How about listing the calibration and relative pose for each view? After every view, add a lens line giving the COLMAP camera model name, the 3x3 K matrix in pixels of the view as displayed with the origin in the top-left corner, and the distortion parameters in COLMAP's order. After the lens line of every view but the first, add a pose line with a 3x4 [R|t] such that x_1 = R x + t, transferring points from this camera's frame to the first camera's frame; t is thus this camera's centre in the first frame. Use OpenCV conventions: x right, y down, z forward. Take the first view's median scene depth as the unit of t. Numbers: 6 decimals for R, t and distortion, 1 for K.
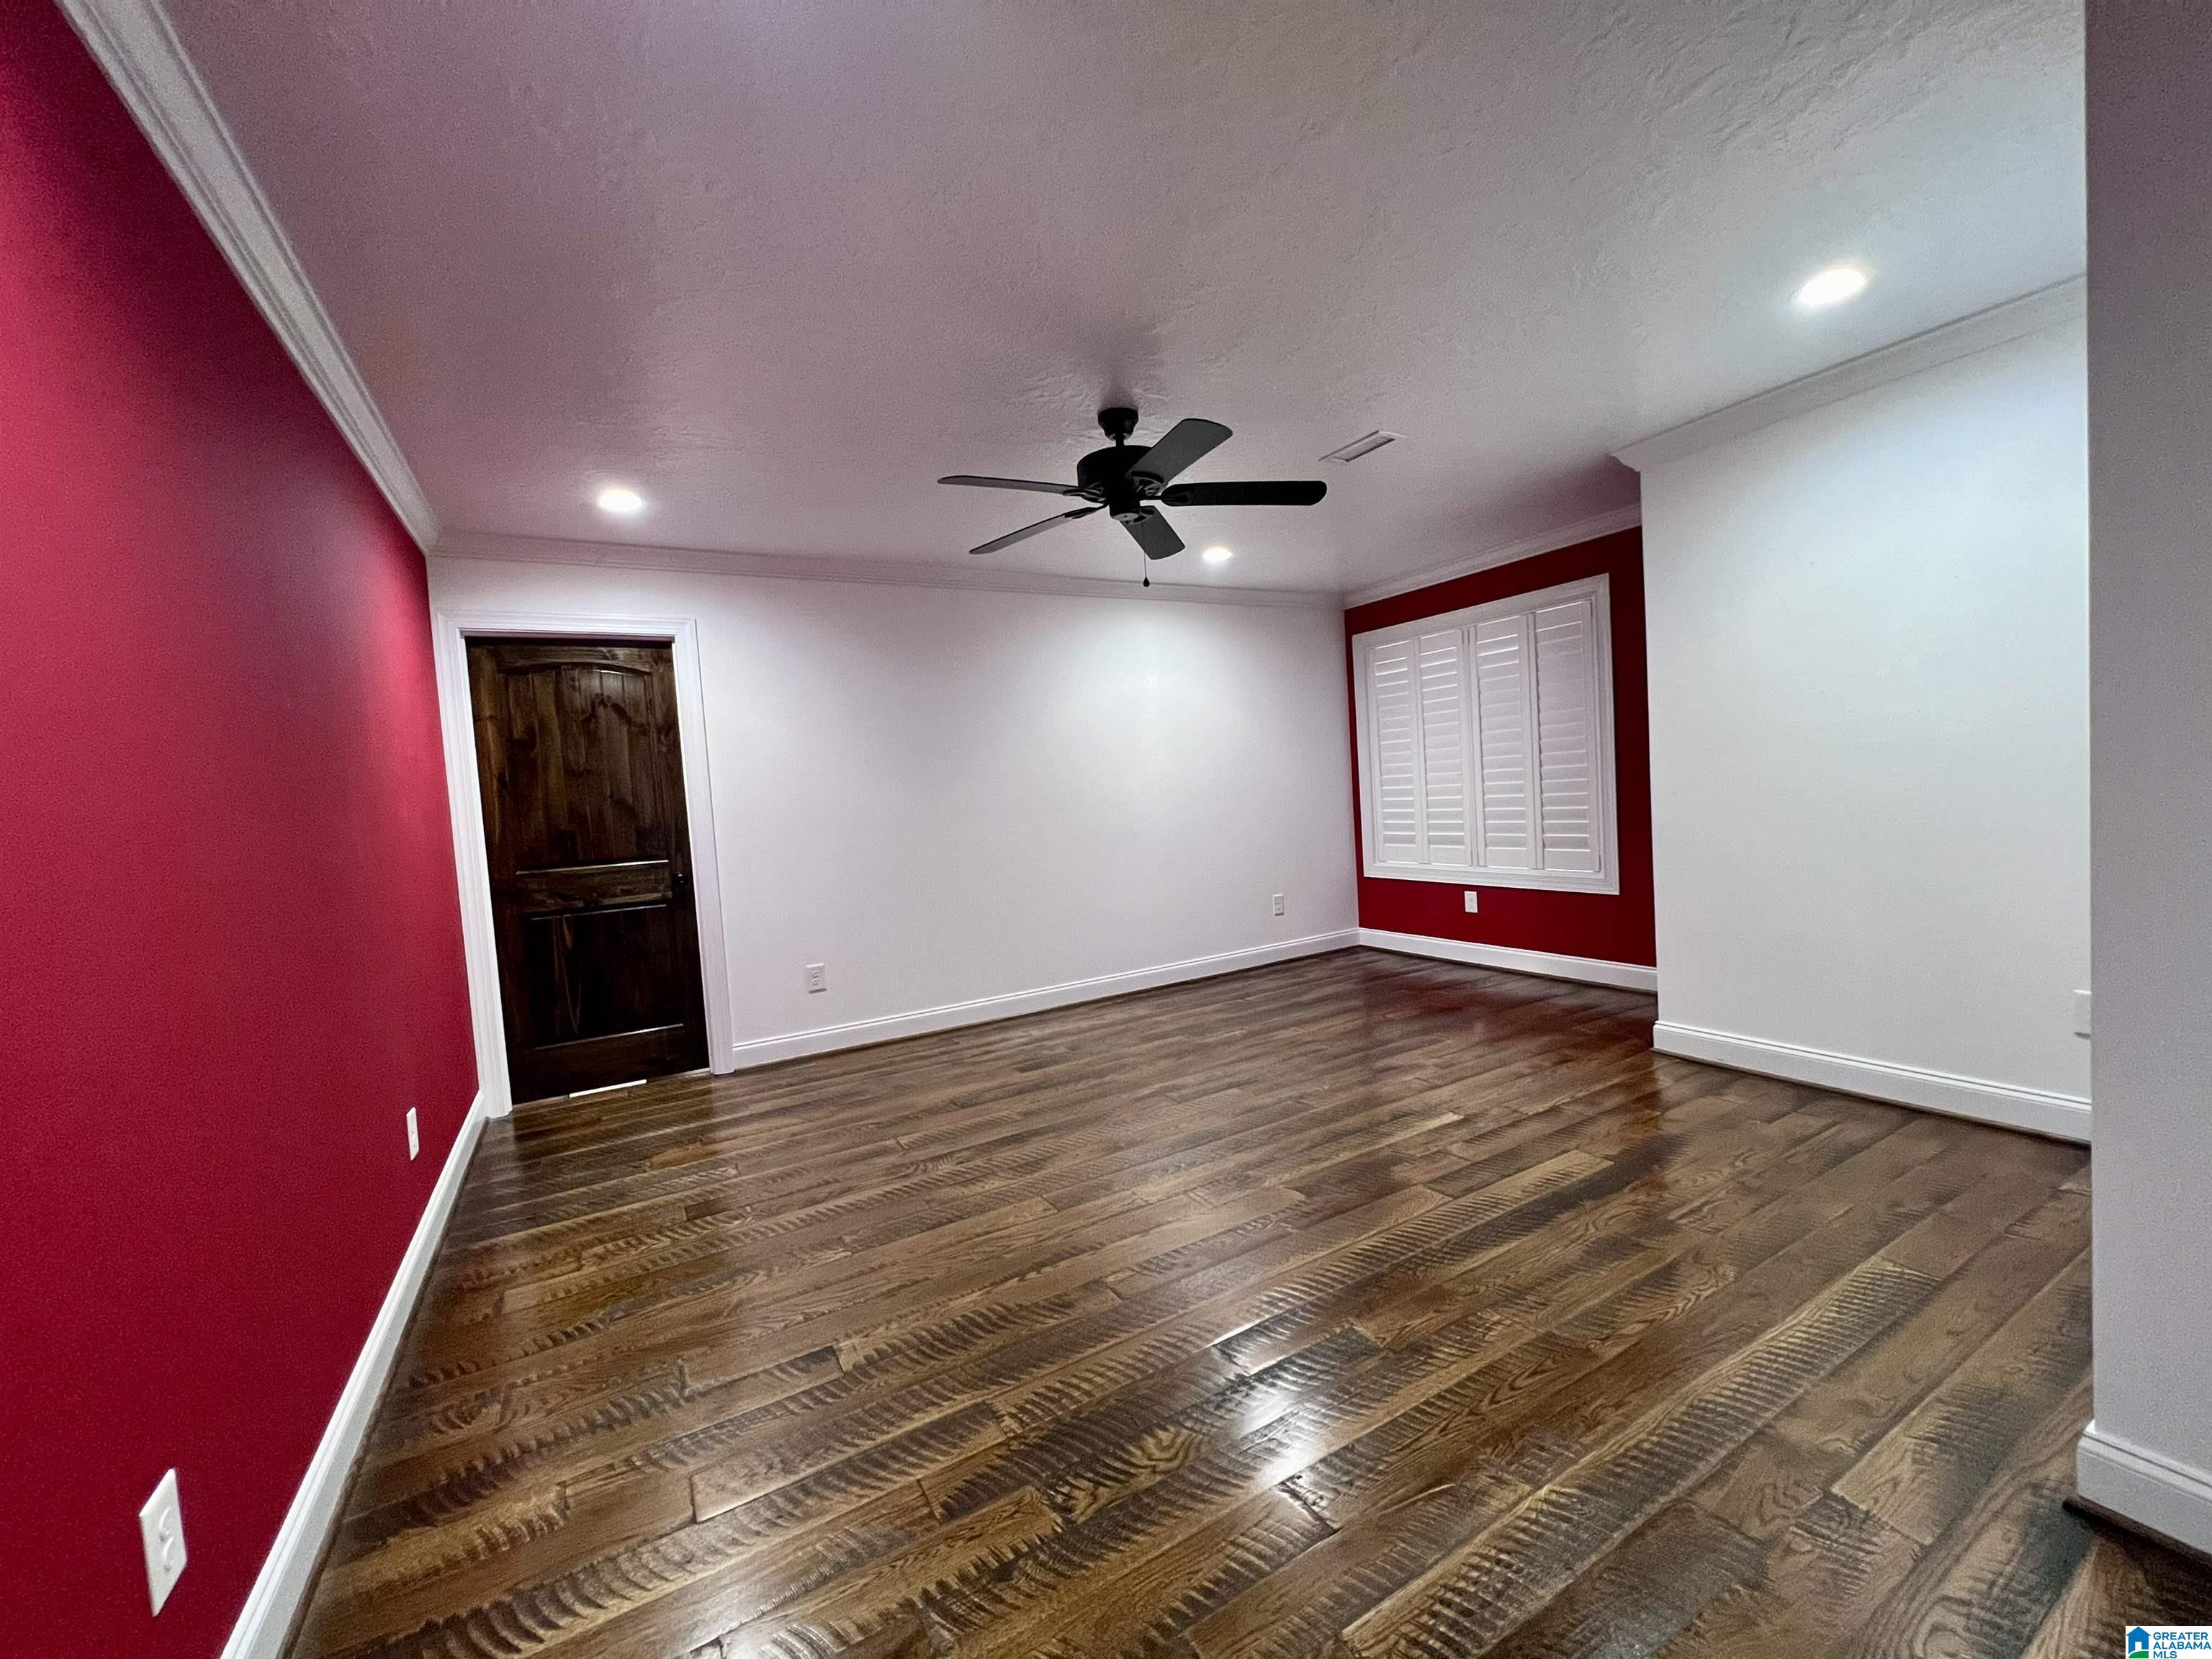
lens RADIAL K [[881.8, 0, 1098.0], [0, 881.8, 840.2], [0, 0, 1]] dist [-0.007719, 0.000059]
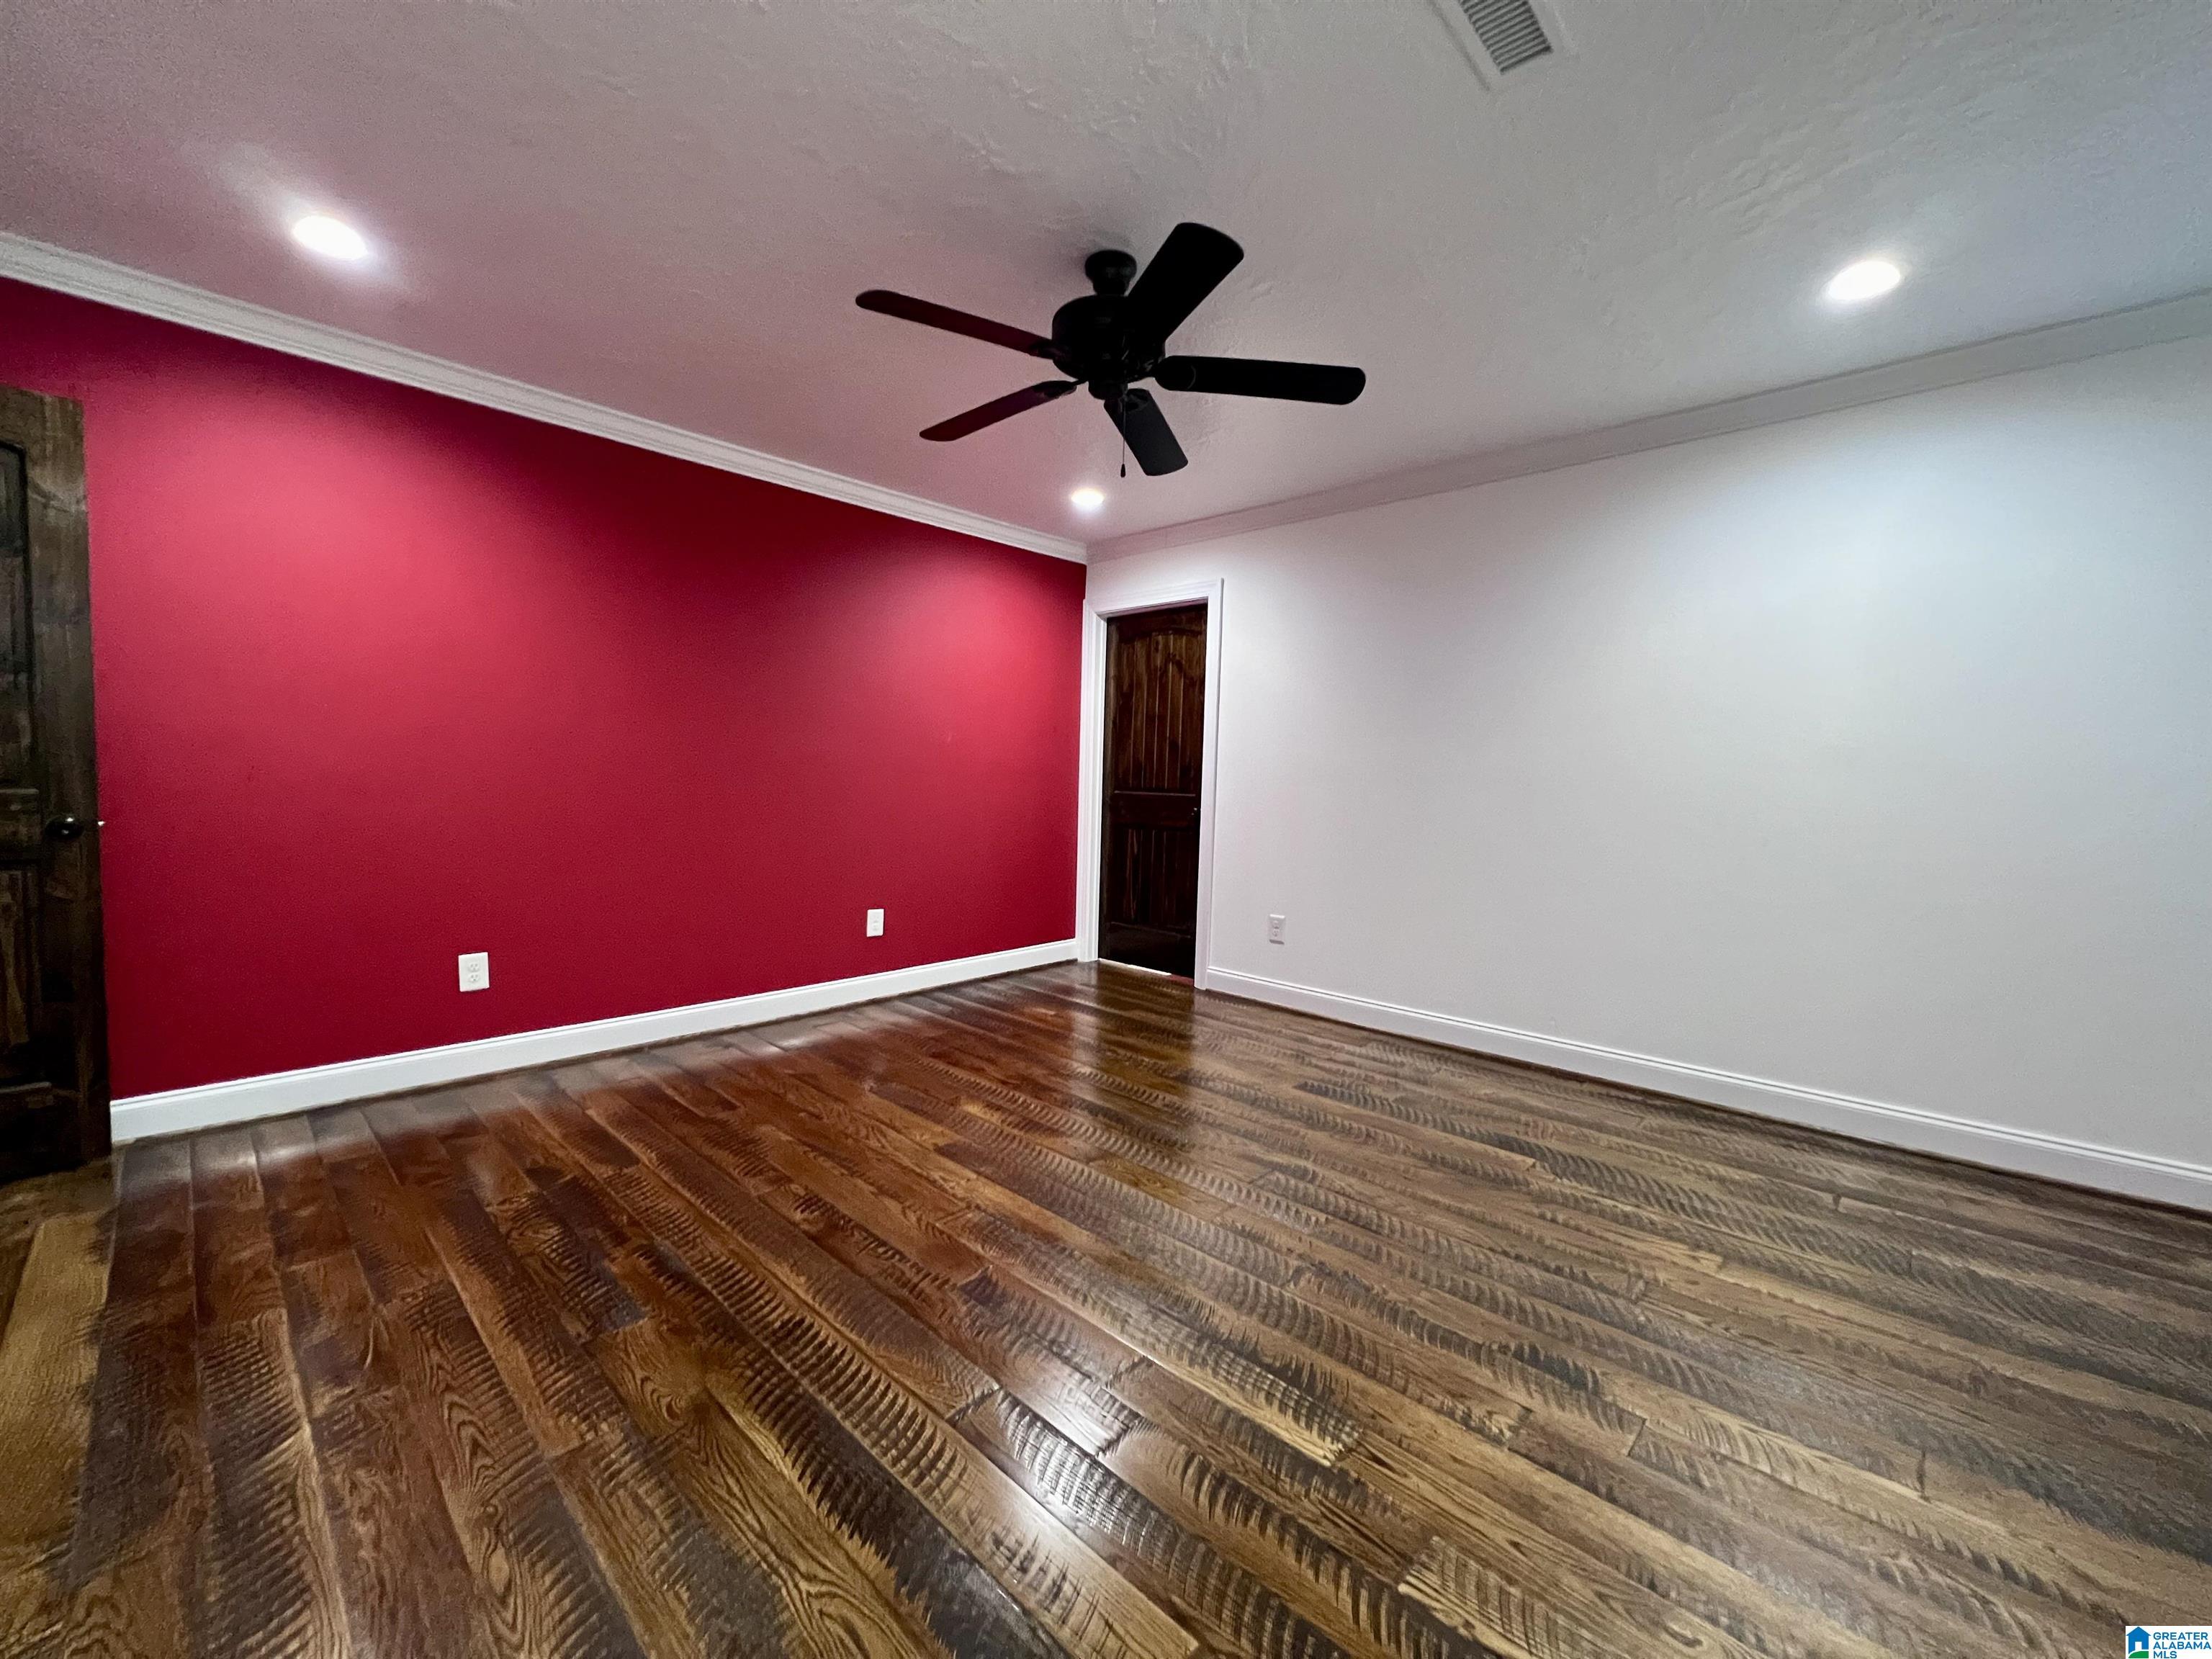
lens RADIAL K [[879.5, 0, 1102.3], [0, 879.5, 824.4], [0, 0, 1]] dist [-0.000877, -0.000275]
pose [[0.292688, 0.125133, -0.947985, 0.639779], [-0.093178, 0.990415, 0.101965, -0.049965], [0.951657, 0.058488, 0.301542, 0.593024]]
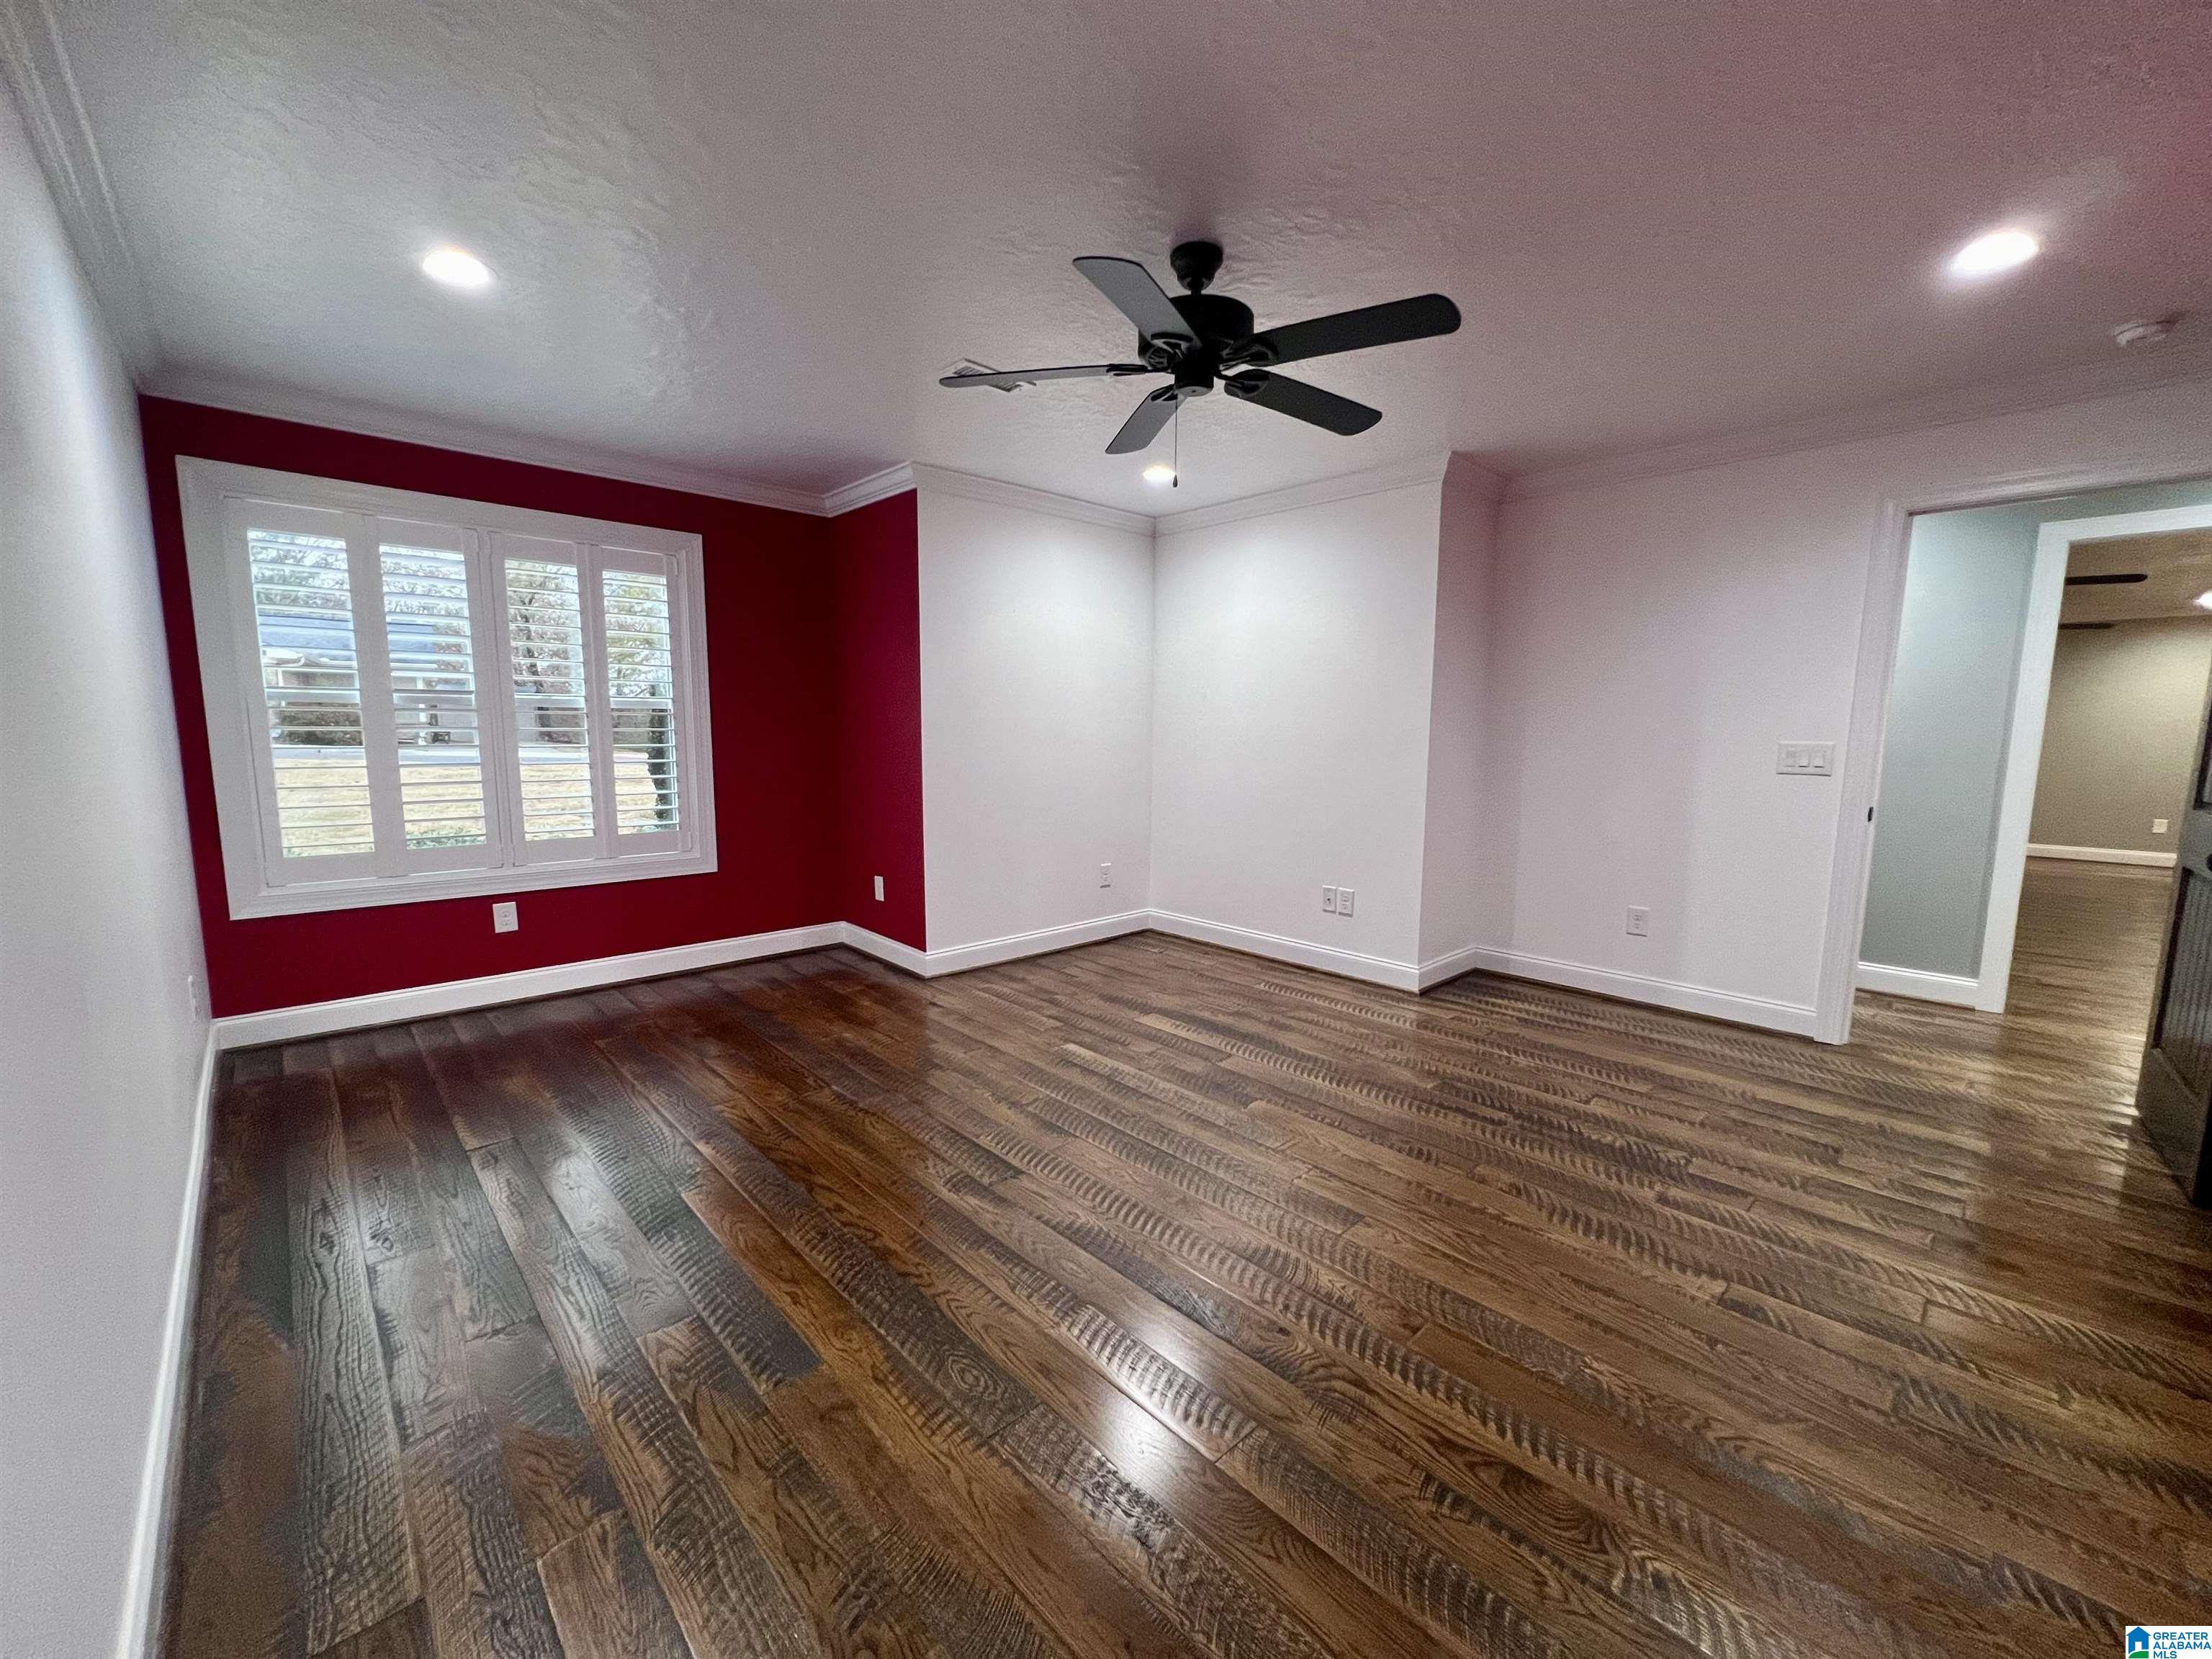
lens RADIAL K [[881.8, 0, 1098.0], [0, 881.8, 840.2], [0, 0, 1]] dist [-0.007719, 0.000059]
pose [[-0.236407, -0.061309, 0.969718, -0.563013], [0.060841, 0.995115, 0.077747, -0.028244], [-0.969747, 0.077379, -0.231522, 0.991385]]
